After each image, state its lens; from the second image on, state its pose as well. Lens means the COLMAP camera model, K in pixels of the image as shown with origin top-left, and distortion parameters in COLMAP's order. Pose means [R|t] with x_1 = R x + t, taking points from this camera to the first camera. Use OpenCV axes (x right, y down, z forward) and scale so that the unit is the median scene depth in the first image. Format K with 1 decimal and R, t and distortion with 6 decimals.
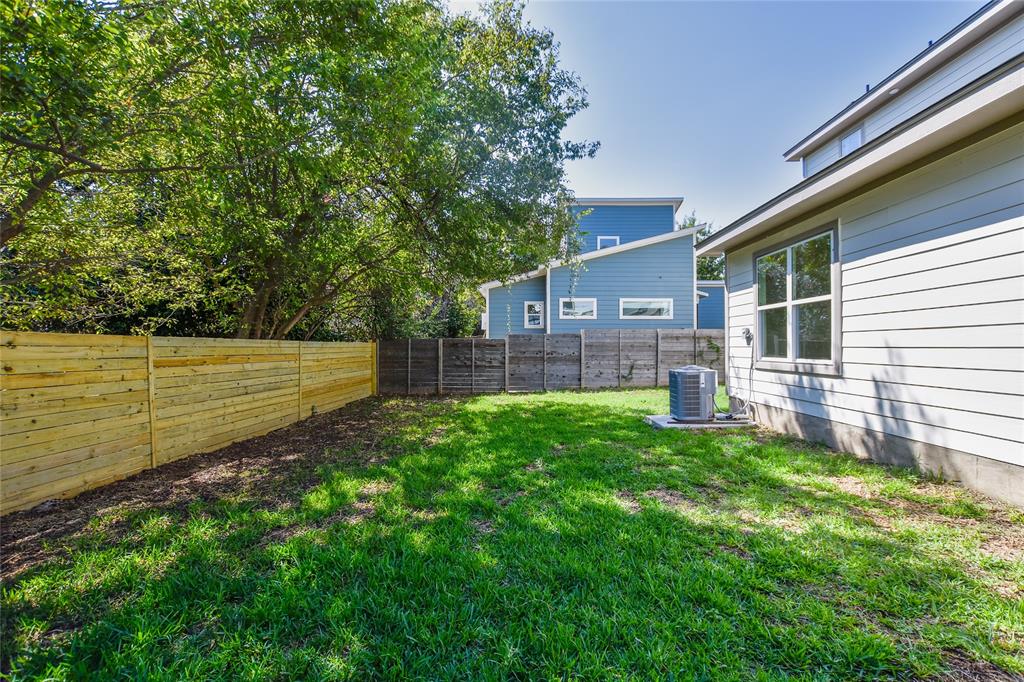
lens RADIAL K [[453.6, 0, 512.7], [0, 453.6, 339.8], [0, 0, 1]] dist [-0.034108, 0.004105]
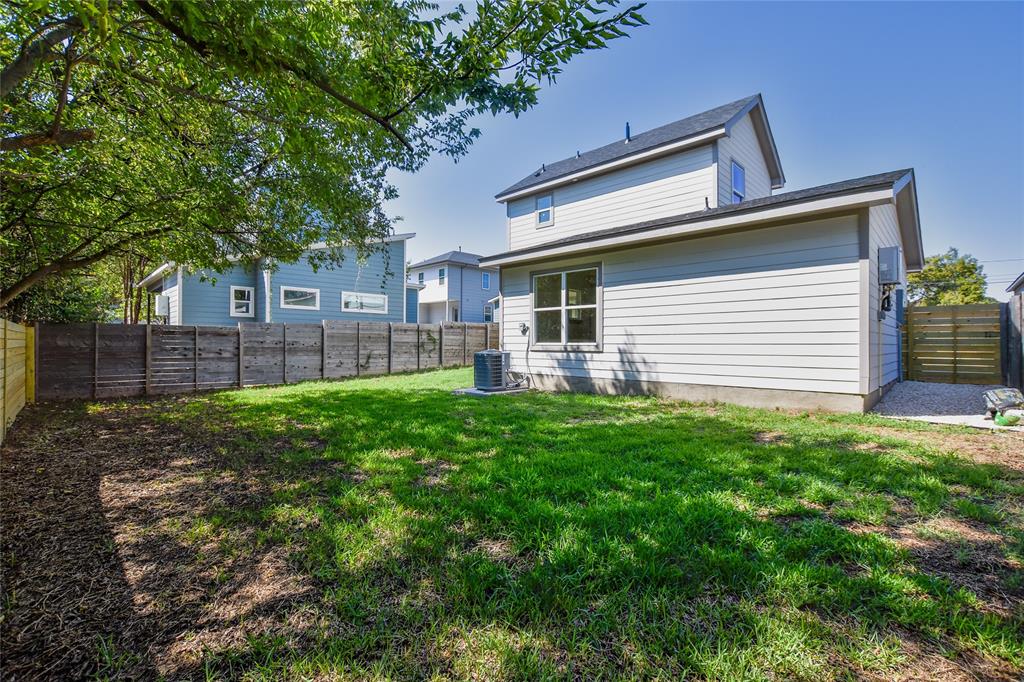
lens RADIAL K [[453.6, 0, 515.8], [0, 453.6, 343.9], [0, 0, 1]] dist [-0.034108, 0.004105]
pose [[0.678084, 0.003110, 0.734978, -0.625300], [-0.014574, 0.999851, 0.009215, 0.031871], [-0.734840, -0.016960, 0.678028, 0.025587]]
